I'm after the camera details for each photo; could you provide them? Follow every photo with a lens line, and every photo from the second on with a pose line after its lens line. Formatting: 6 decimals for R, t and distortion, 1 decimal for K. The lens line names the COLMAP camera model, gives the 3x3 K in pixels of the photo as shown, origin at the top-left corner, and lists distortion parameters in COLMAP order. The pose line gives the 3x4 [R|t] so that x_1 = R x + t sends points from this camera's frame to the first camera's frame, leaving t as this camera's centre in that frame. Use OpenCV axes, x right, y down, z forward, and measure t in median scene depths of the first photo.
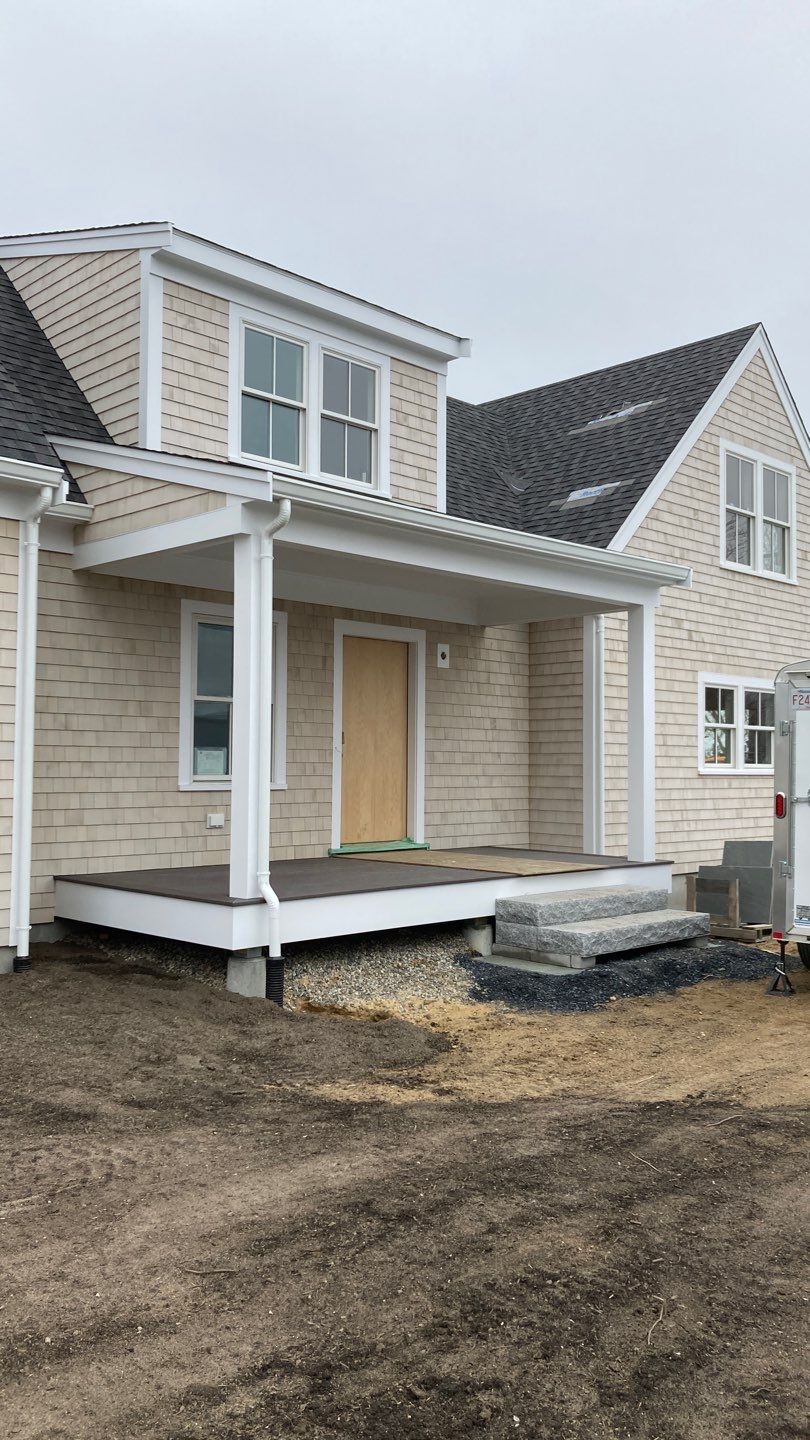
lens RADIAL K [[1175.3, 0, 411.8], [0, 1175.3, 717.9], [0, 0, 1]] dist [0.061754, -0.064622]
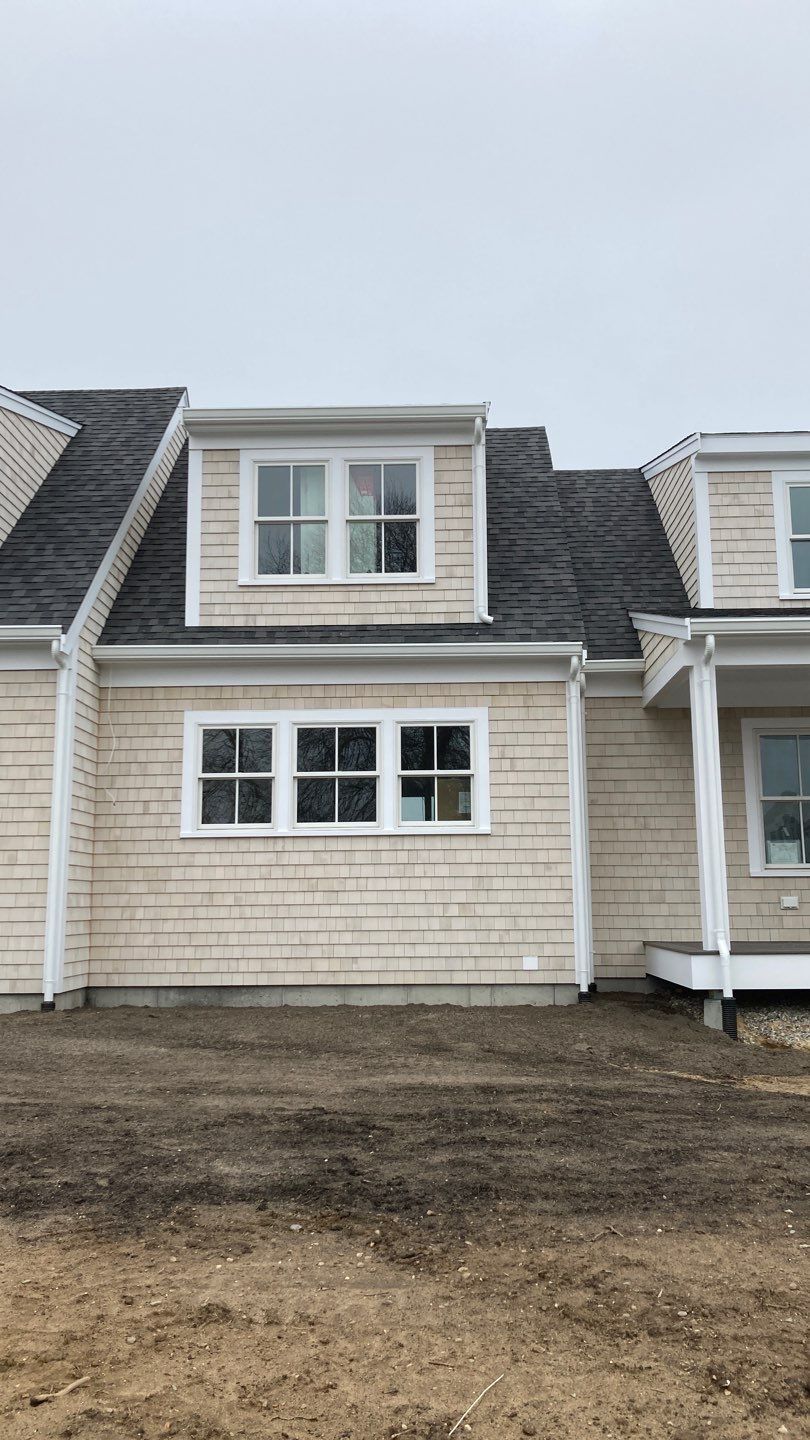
lens RADIAL K [[1175.3, 0, 411.8], [0, 1175.3, 717.9], [0, 0, 1]] dist [0.061754, -0.064622]
pose [[0.686636, -0.125916, -0.716014, 0.480635], [0.040413, 0.989975, -0.135339, 0.054338], [0.725877, 0.063992, 0.684841, -0.094341]]
